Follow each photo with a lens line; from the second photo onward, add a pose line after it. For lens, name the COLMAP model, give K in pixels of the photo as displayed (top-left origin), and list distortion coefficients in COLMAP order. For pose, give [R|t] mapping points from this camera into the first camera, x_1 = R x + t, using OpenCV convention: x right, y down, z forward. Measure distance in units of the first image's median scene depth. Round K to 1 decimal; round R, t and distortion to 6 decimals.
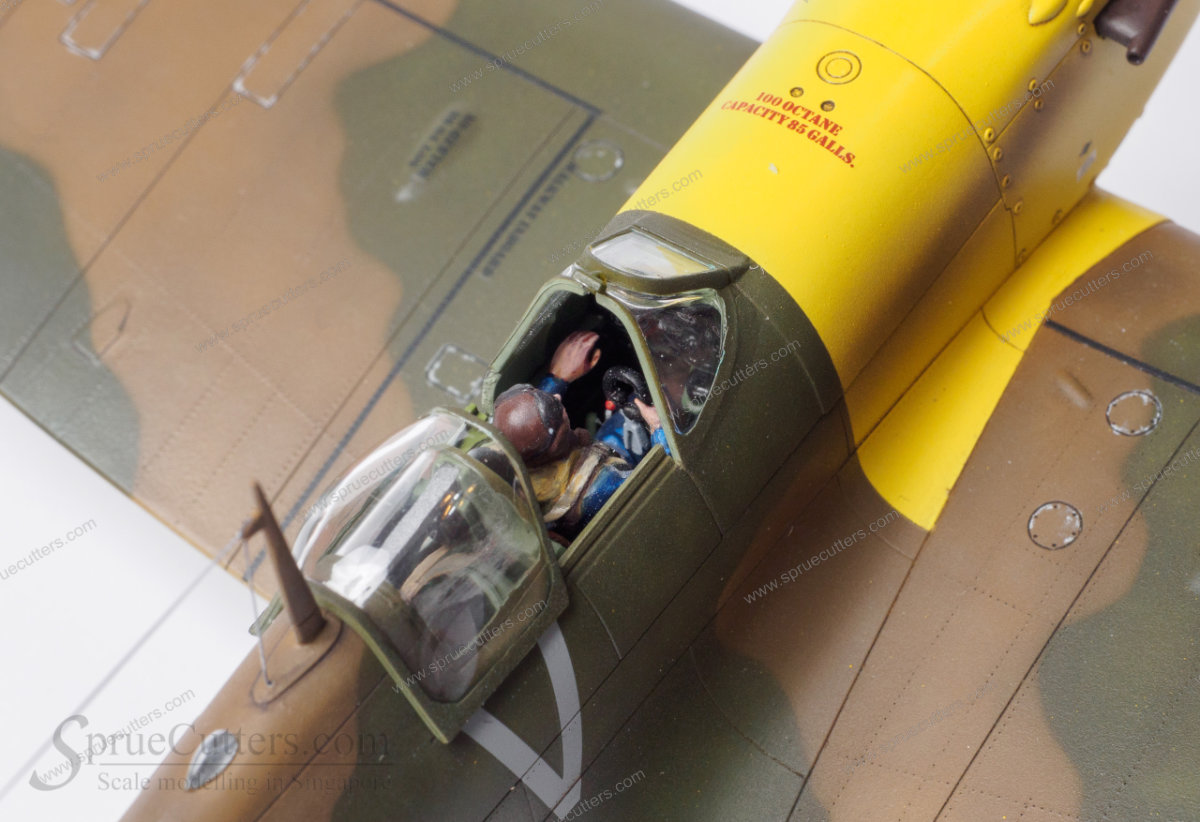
lens RADIAL K [[3946.9, 0, 594.4], [0, 3946.9, 405.5], [0, 0, 1]] dist [0.030954, 0.000000]
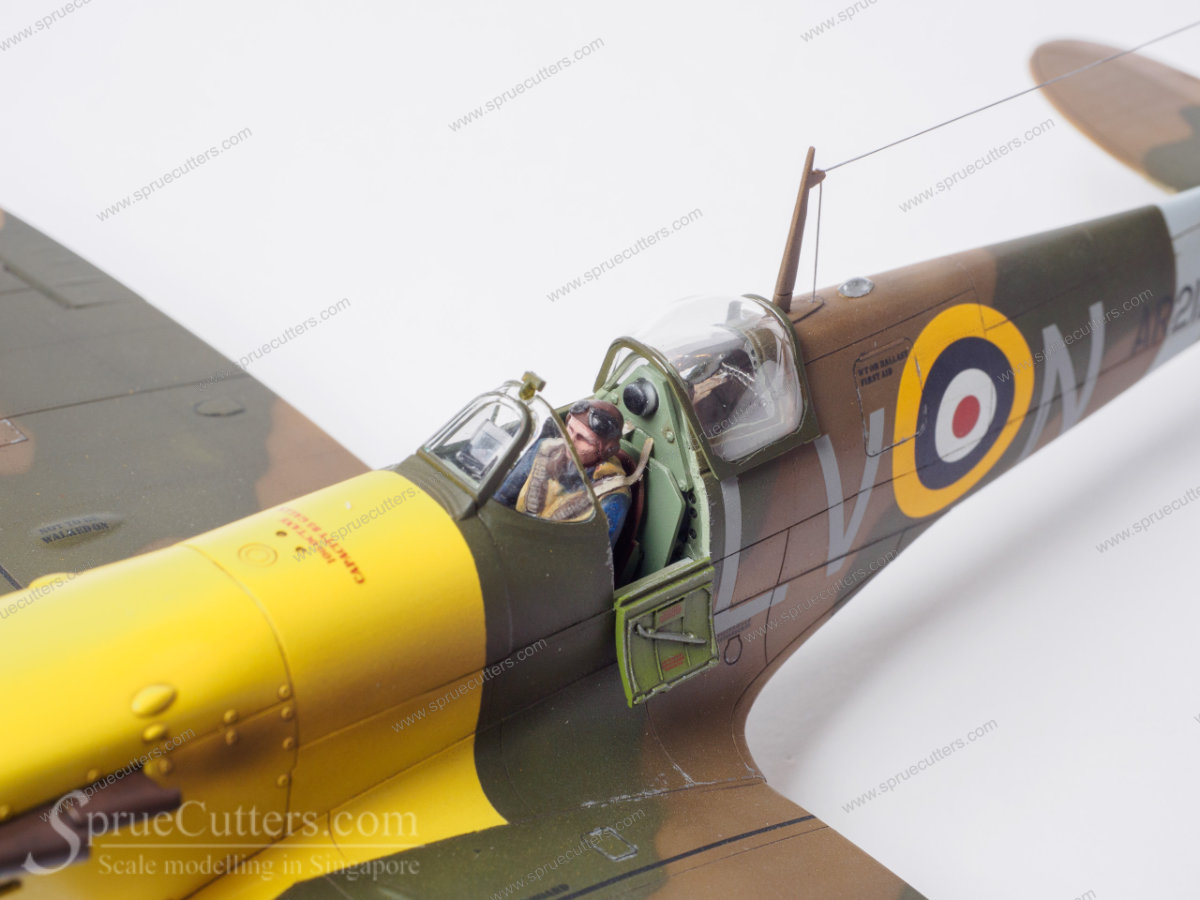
lens RADIAL K [[2868.8, 0, 593.9], [0, 2868.8, 448.2], [0, 0, 1]] dist [0.004487, 0.000000]
pose [[-0.979499, -0.095180, 0.177548, -0.177114], [0.167919, 0.101145, 0.980598, -0.885012], [-0.111291, 0.990308, -0.083089, 1.028626]]
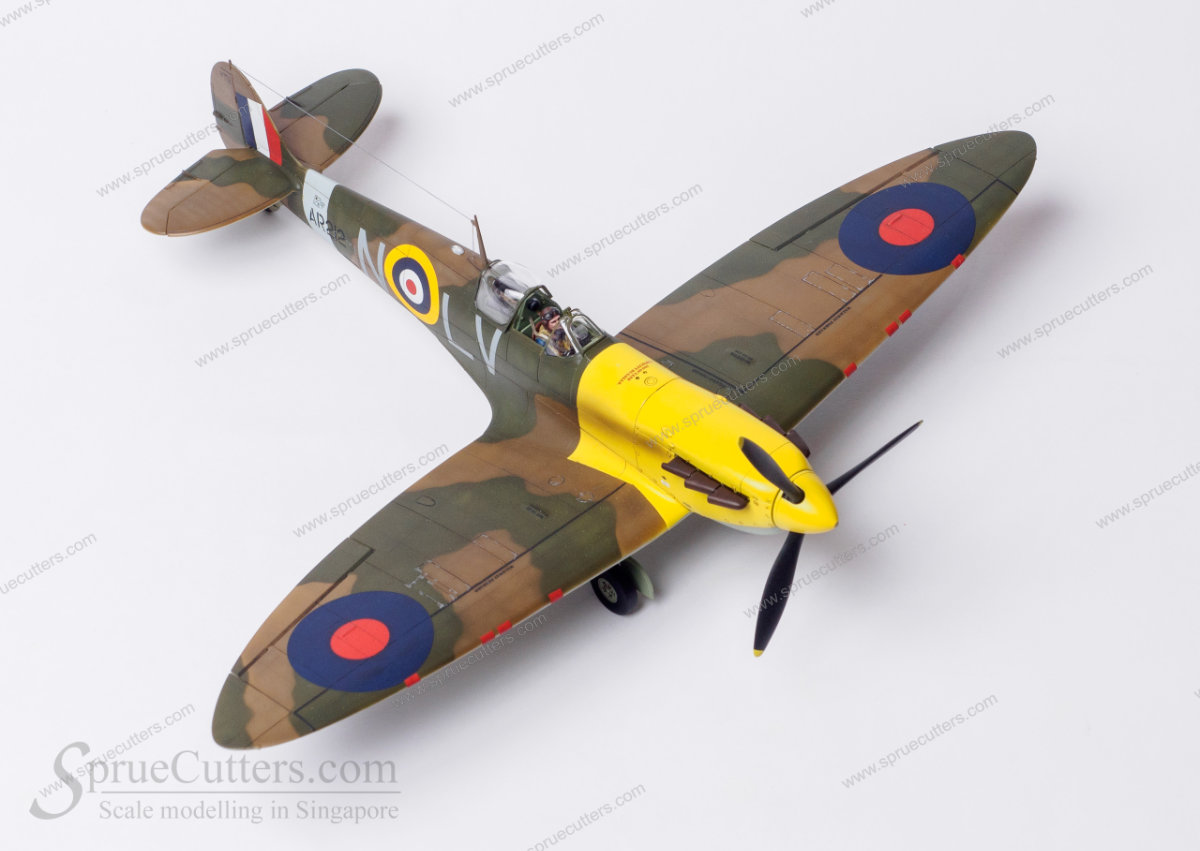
lens RADIAL K [[4737.2, 0, 596.6], [0, 4737.2, 425.3], [0, 0, 1]] dist [-0.067065, 0.000000]
pose [[-0.152808, 0.788819, -0.595327, 2.585491], [-0.698578, 0.339881, 0.629659, -2.667848], [0.699027, 0.512099, 0.499115, -1.096120]]
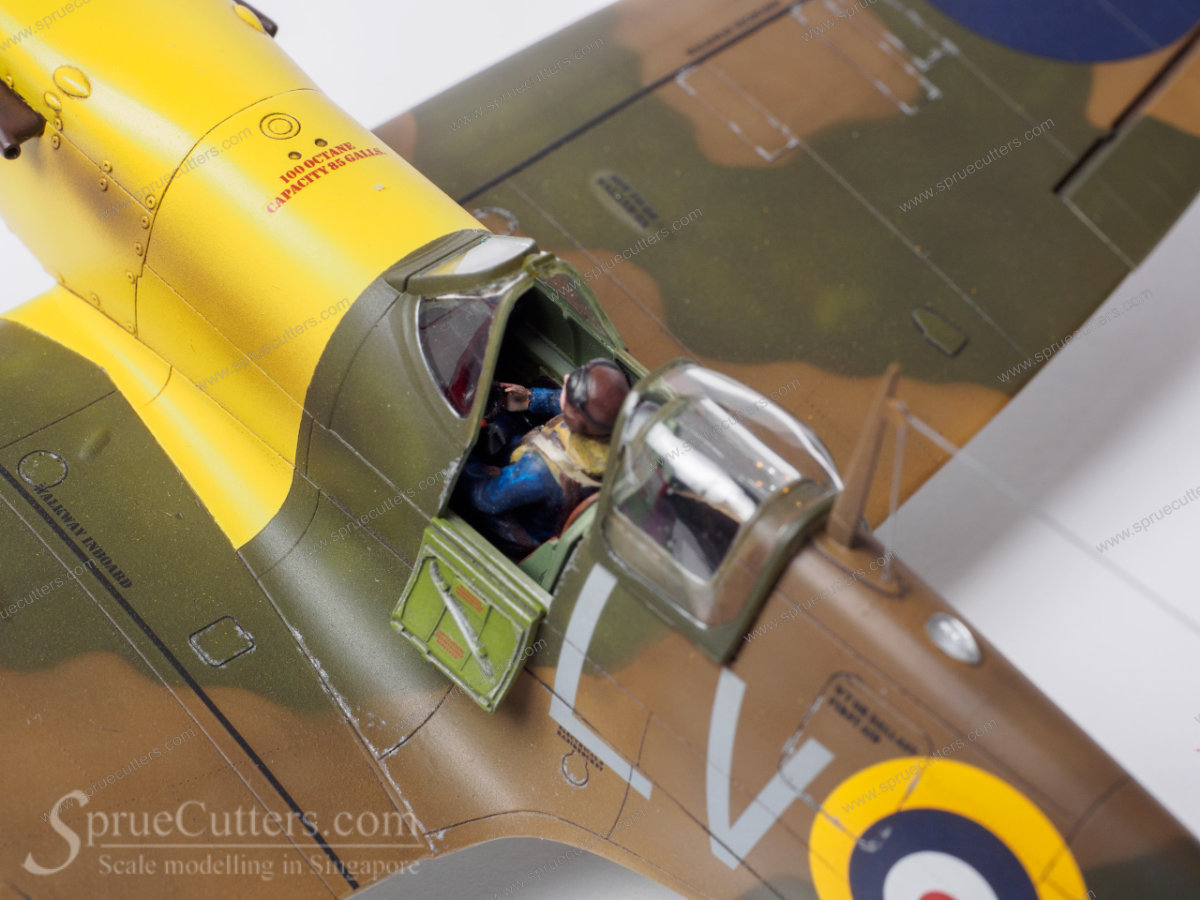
lens RADIAL K [[2868.8, 0, 568.6], [0, 2868.8, 430.3], [0, 0, 1]] dist [0.004487, 0.000000]
pose [[0.157534, -0.594282, 0.788677, -0.612903], [0.690938, 0.636936, 0.341931, -0.251255], [-0.705541, 0.491061, 0.510951, 0.573428]]
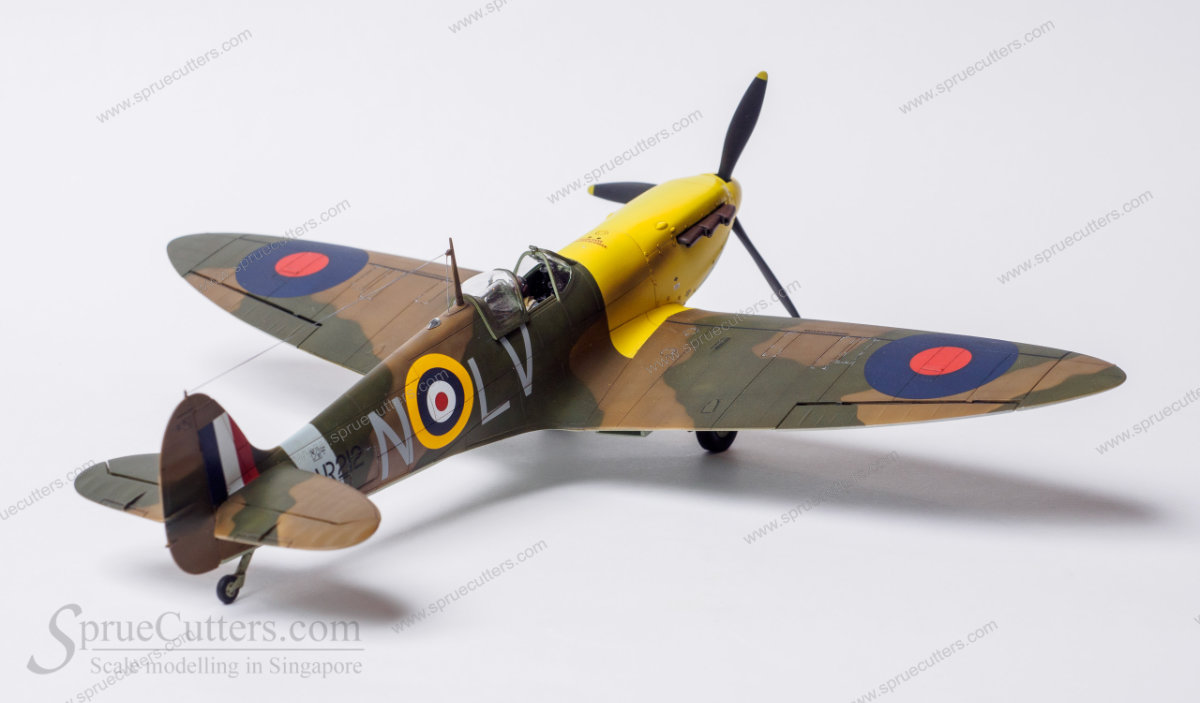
lens RADIAL K [[3177.0, 0, 567.8], [0, 3177.0, 343.2], [0, 0, 1]] dist [0.168853, 0.000000]
pose [[0.999070, 0.006809, 0.042575, -0.087503], [0.015606, 0.863381, -0.504310, 1.419010], [-0.040192, 0.504506, 0.862472, -1.377811]]
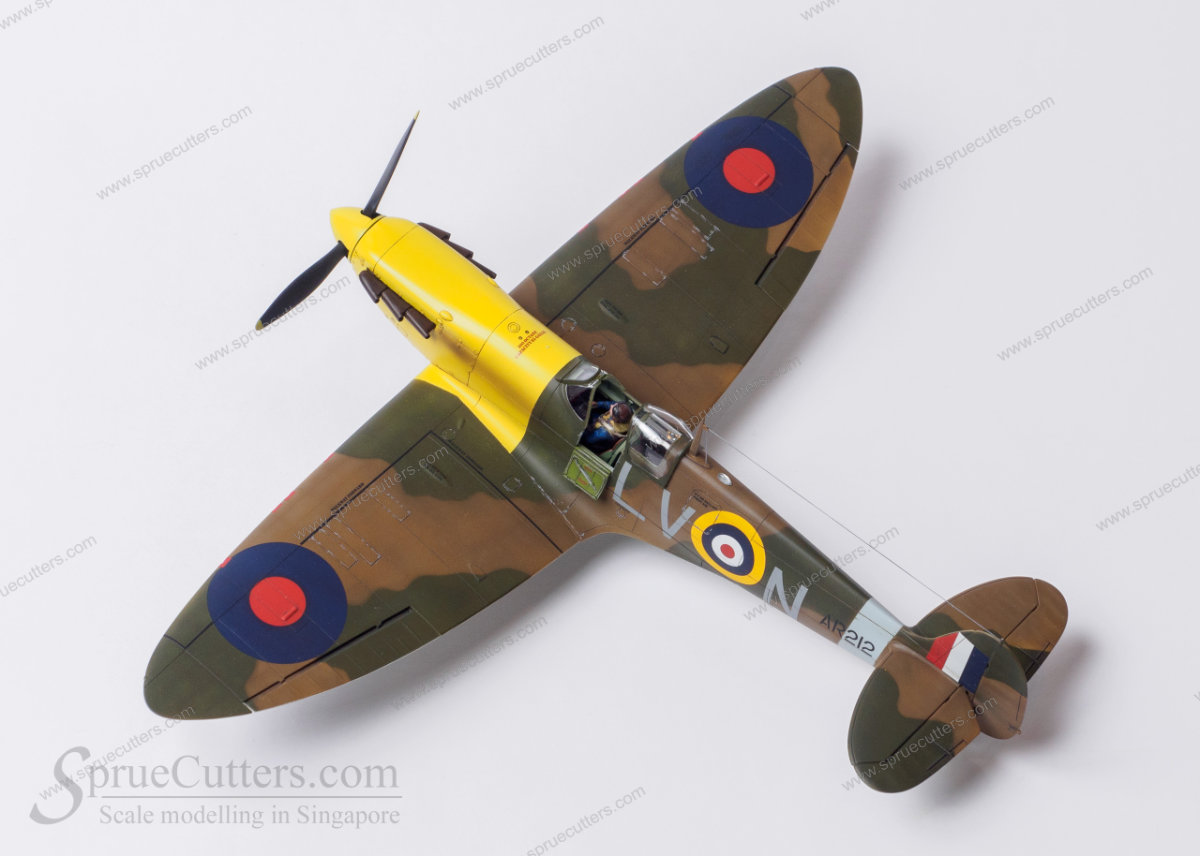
lens RADIAL K [[4737.2, 0, 598.4], [0, 4737.2, 429.2], [0, 0, 1]] dist [-0.067065, 0.000000]
pose [[0.043446, -0.747004, 0.663399, -2.913283], [0.706224, 0.492643, 0.508478, -2.213401], [-0.706654, 0.446417, 0.548955, -1.418315]]
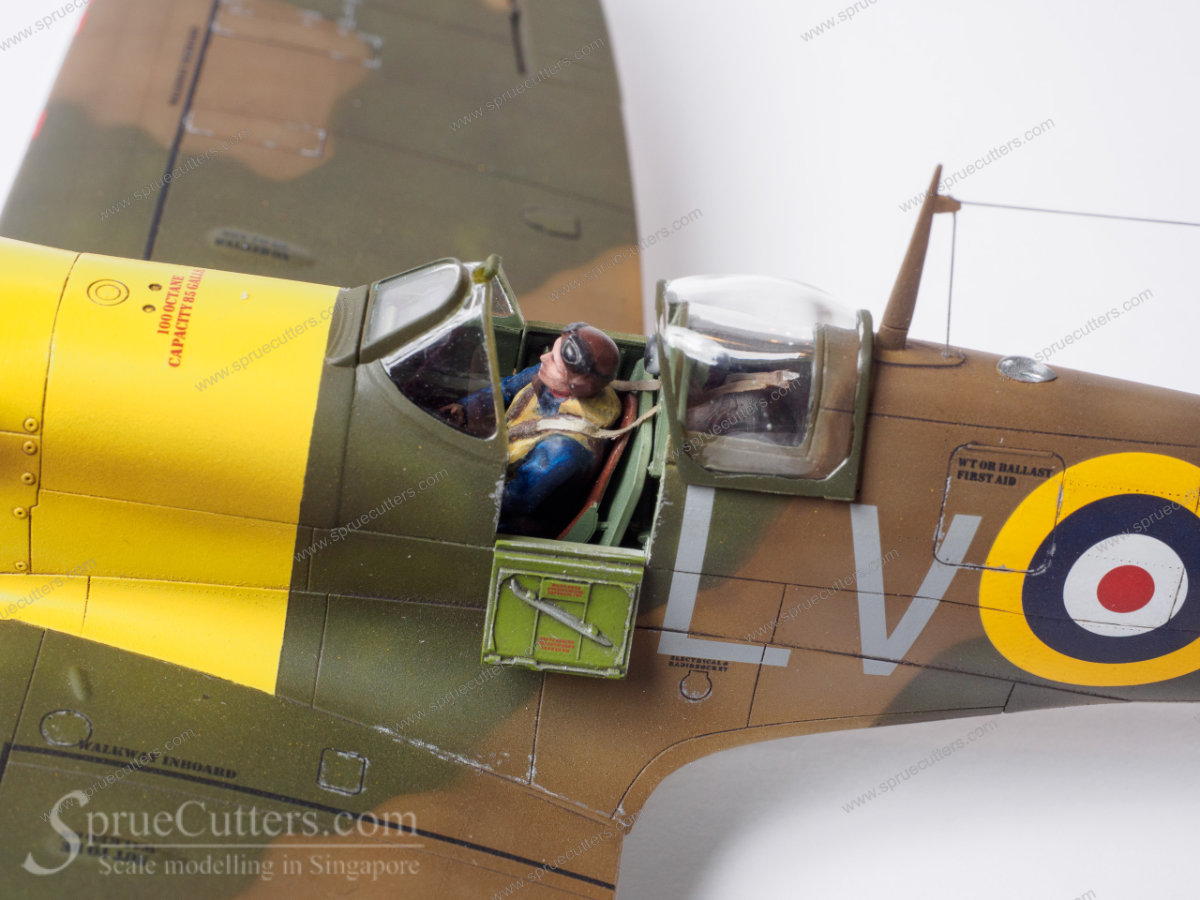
lens RADIAL K [[2868.8, 0, 571.1], [0, 2868.8, 453.5], [0, 0, 1]] dist [0.004487, 0.000000]
pose [[-0.546738, -0.498267, 0.672909, -0.555588], [0.641473, 0.267253, 0.719088, -0.555841], [-0.538135, 0.824806, 0.173507, 0.833756]]
